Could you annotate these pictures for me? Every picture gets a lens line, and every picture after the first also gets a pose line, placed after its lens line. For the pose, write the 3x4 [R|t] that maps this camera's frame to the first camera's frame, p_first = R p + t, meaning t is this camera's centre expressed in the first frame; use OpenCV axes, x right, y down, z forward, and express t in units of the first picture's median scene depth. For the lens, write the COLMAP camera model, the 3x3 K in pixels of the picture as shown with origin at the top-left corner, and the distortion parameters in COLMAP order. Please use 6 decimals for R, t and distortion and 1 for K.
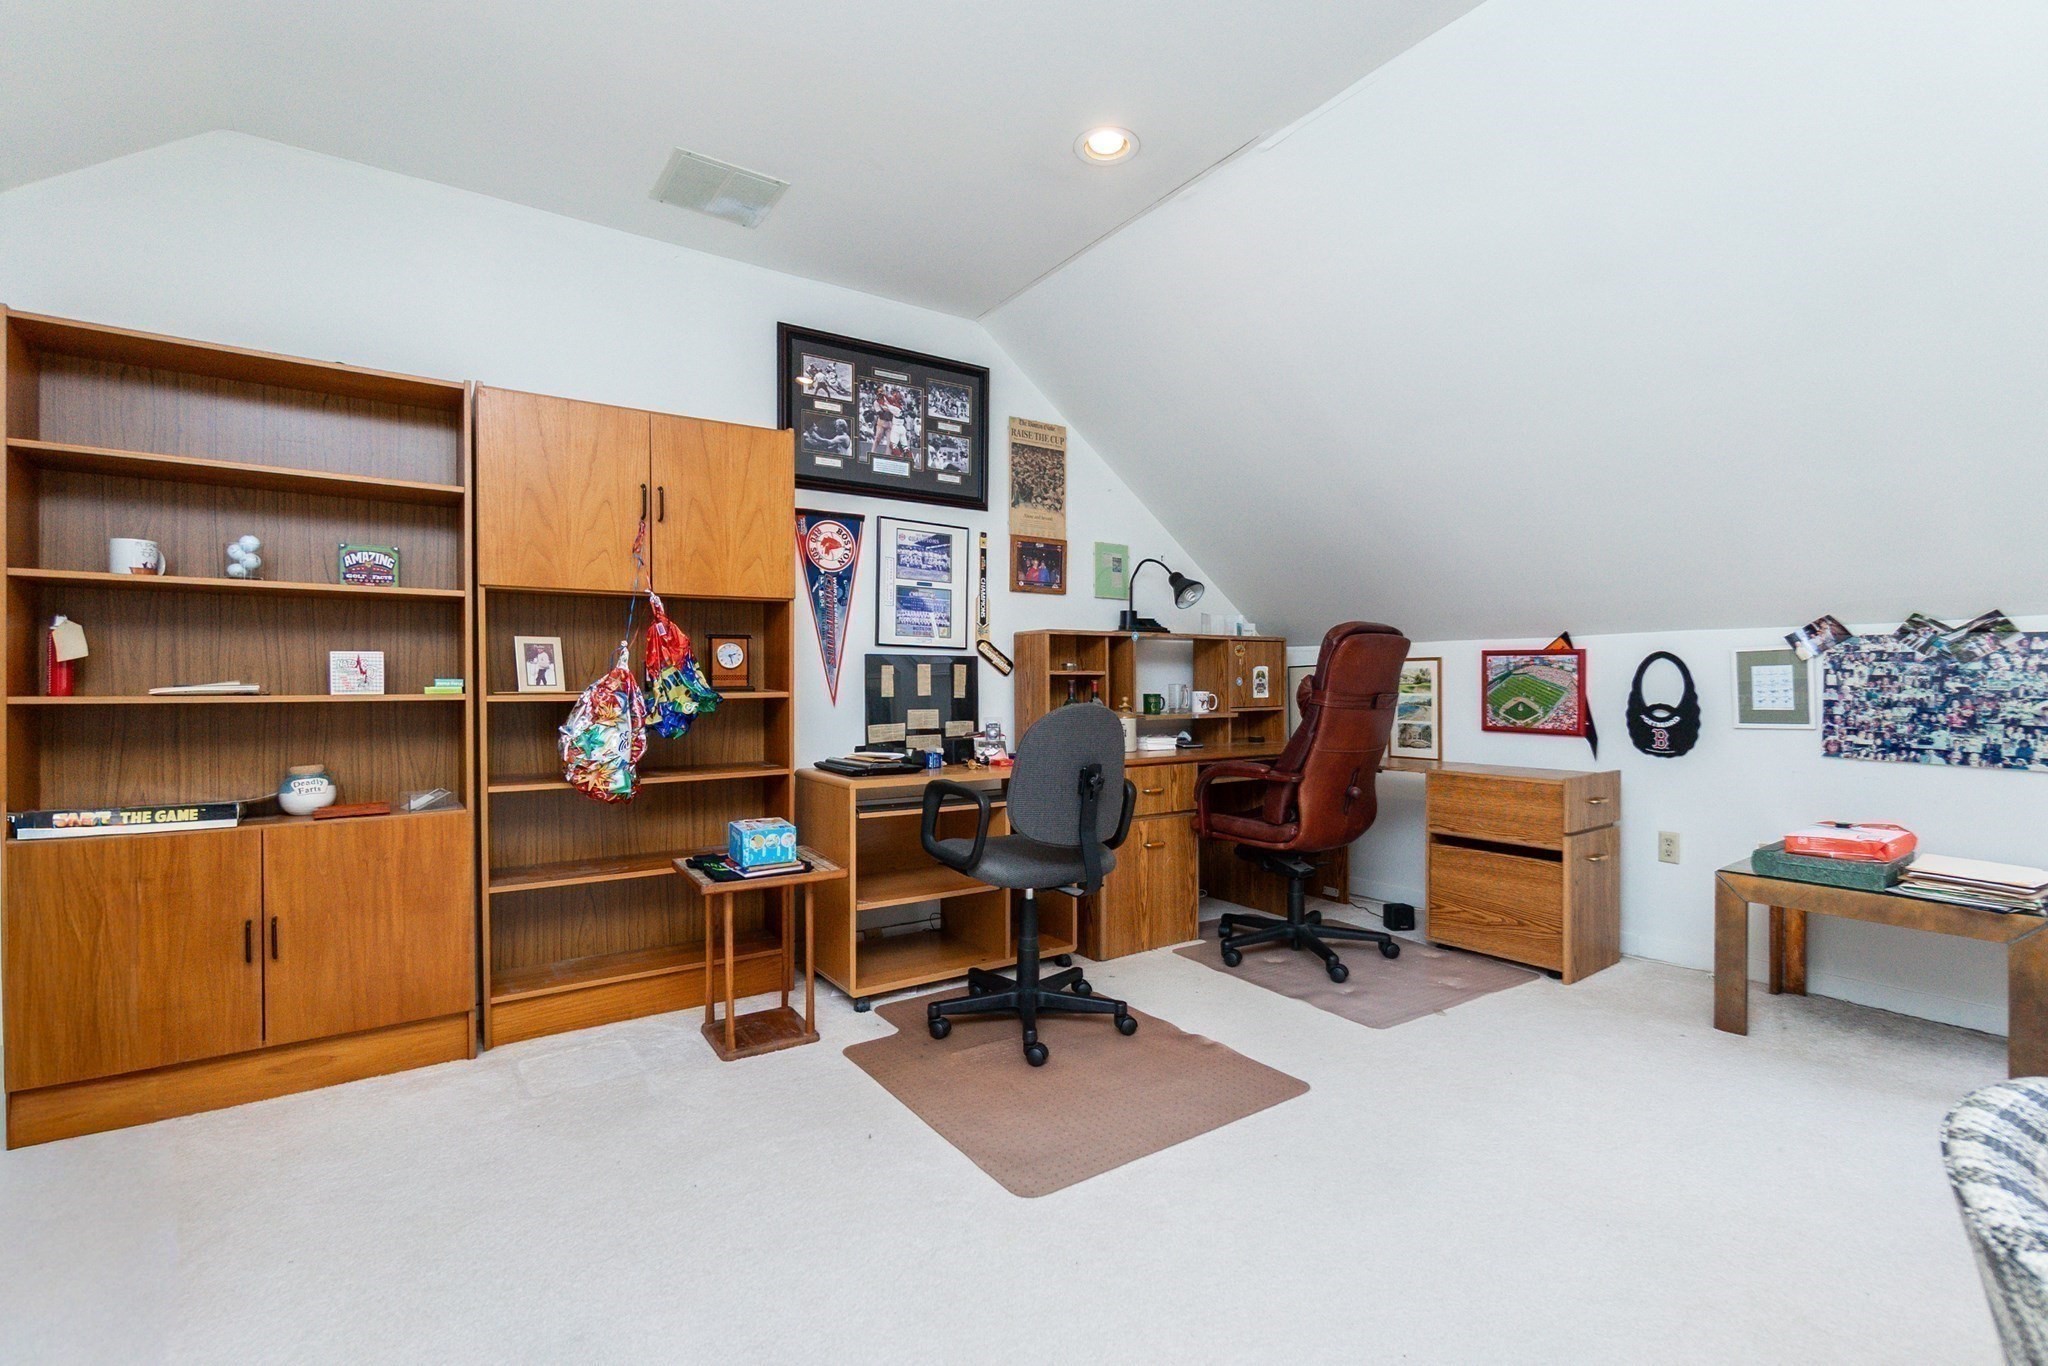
lens RADIAL K [[893.8, 0, 1032.3], [0, 893.8, 696.7], [0, 0, 1]] dist [-0.004190, 0.001581]
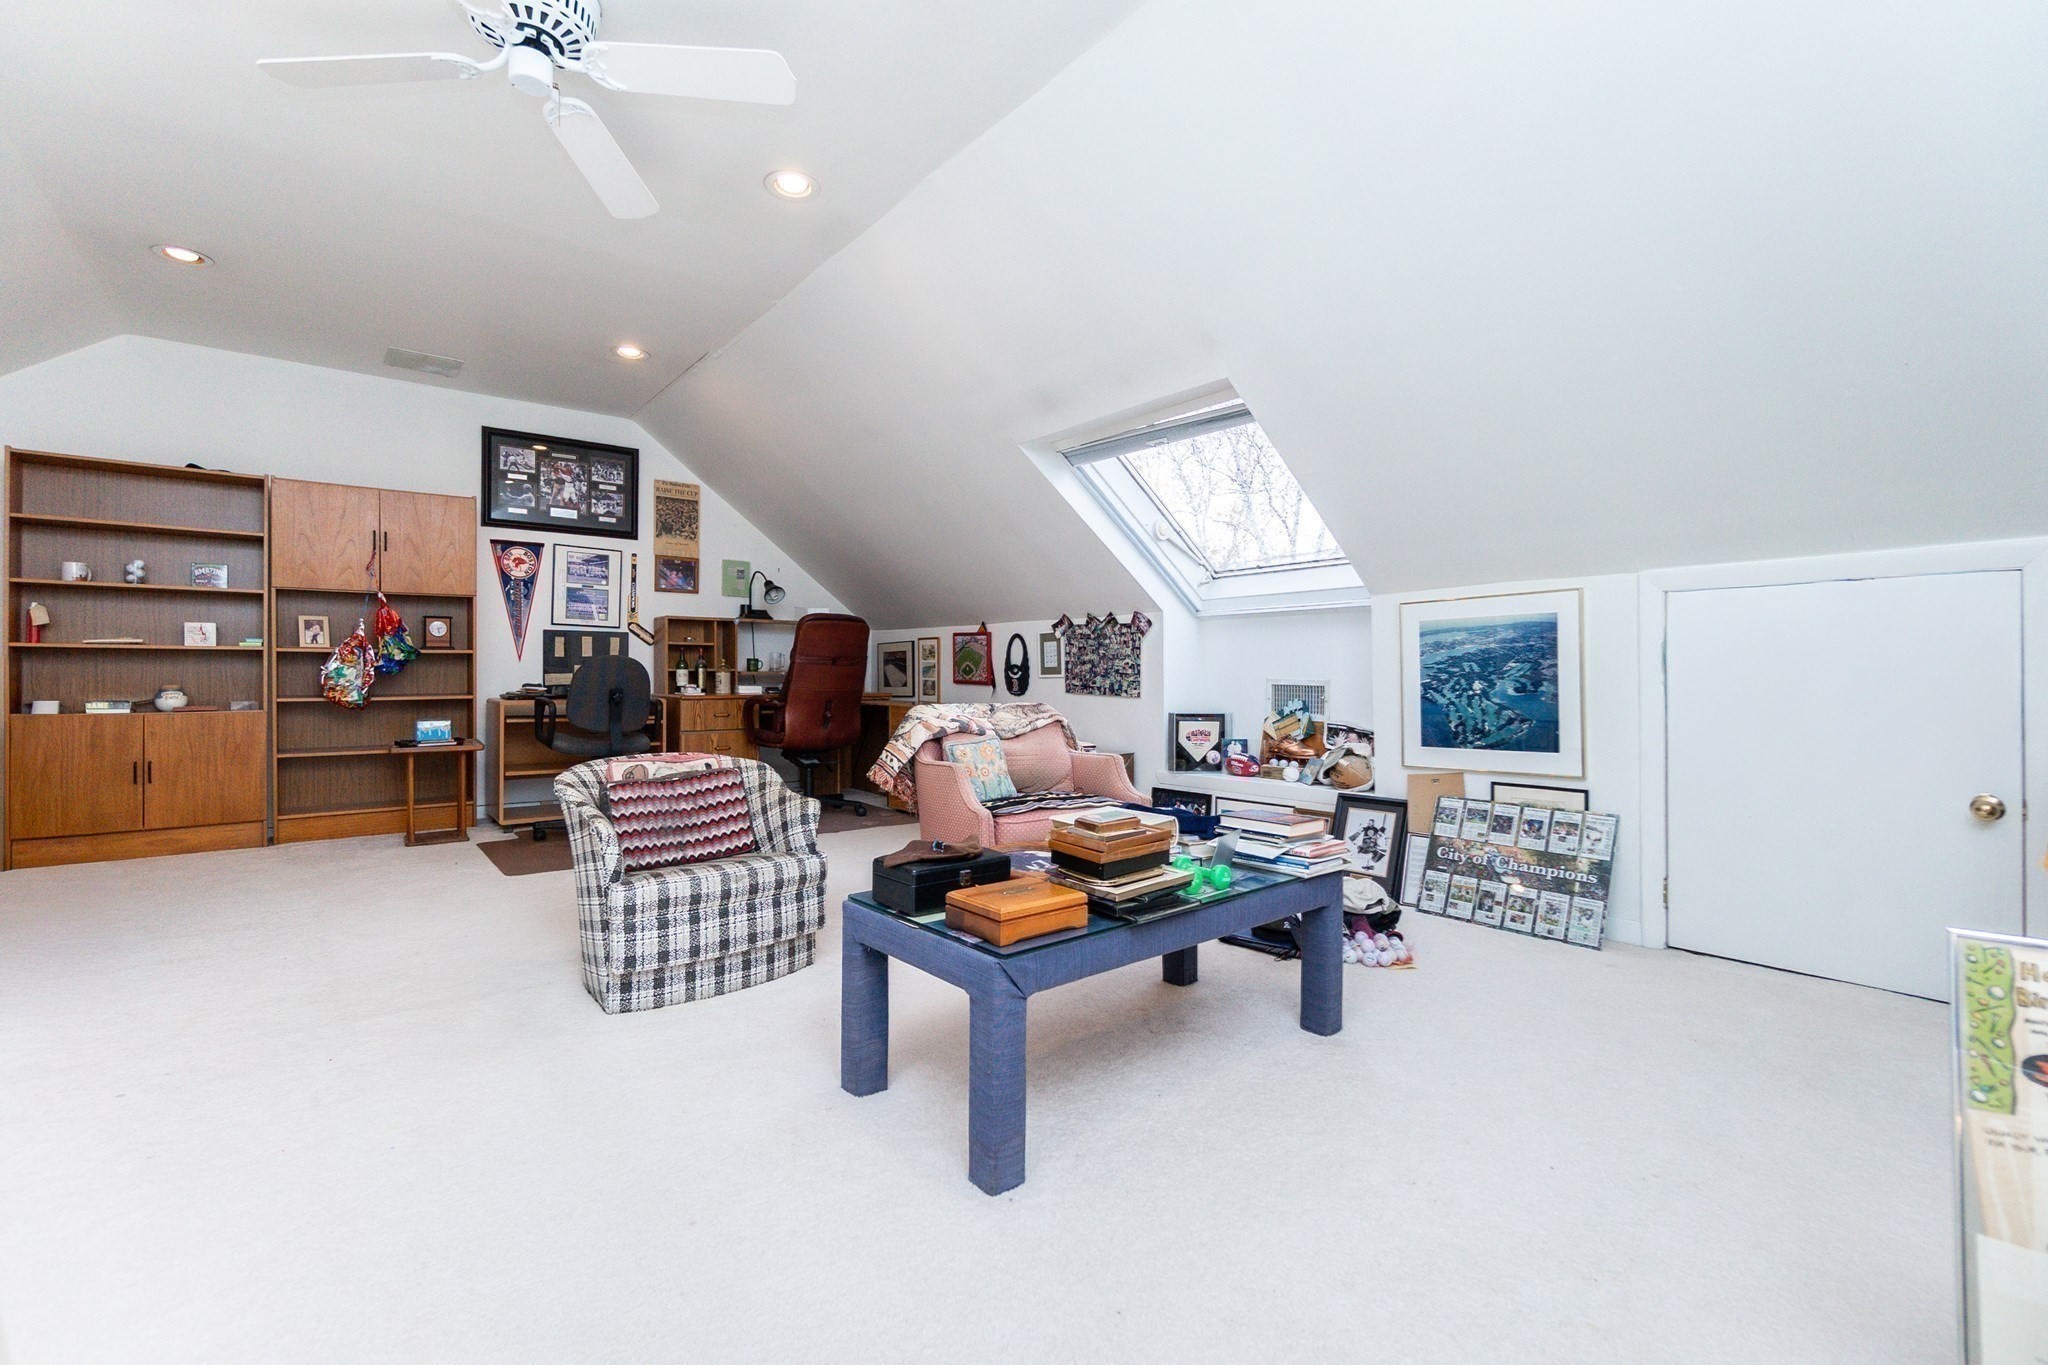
lens RADIAL K [[893.8, 0, 1024.7], [0, 893.8, 683.4], [0, 0, 1]] dist [-0.004190, 0.001581]
pose [[0.998288, 0.009457, 0.057721, 0.717317], [-0.009292, 0.999952, -0.003135, 0.056495], [-0.057748, 0.002594, 0.998328, -0.801152]]
